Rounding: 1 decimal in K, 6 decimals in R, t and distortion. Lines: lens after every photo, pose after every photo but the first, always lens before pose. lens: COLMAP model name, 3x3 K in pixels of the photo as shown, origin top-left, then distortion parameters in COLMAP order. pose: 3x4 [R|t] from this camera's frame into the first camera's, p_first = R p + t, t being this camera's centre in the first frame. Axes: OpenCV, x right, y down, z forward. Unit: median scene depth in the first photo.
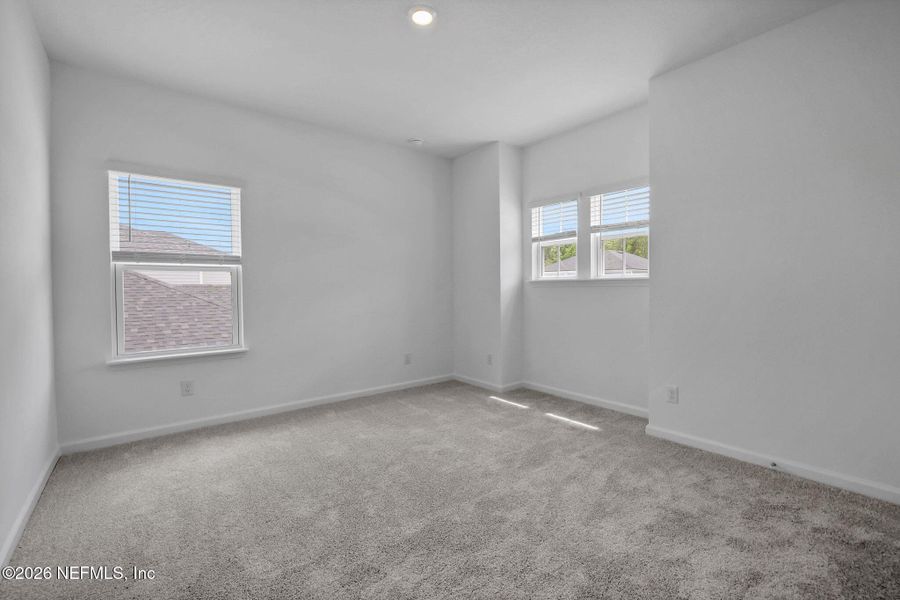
lens RADIAL K [[399.9, 0, 447.7], [0, 399.9, 292.4], [0, 0, 1]] dist [-0.000556, -0.000214]
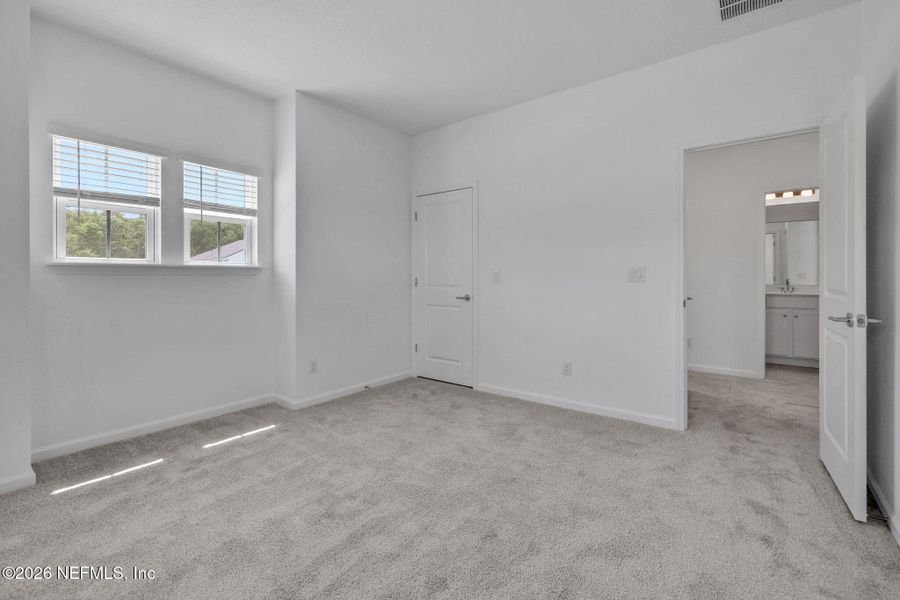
lens RADIAL K [[396.3, 0, 444.1], [0, 396.3, 276.9], [0, 0, 1]] dist [-0.001595, -0.000080]
pose [[-0.229127, 0.009310, 0.973352, -0.531619], [0.015749, 0.999859, -0.005856, 0.002751], [-0.973269, 0.013987, -0.229241, 0.694076]]
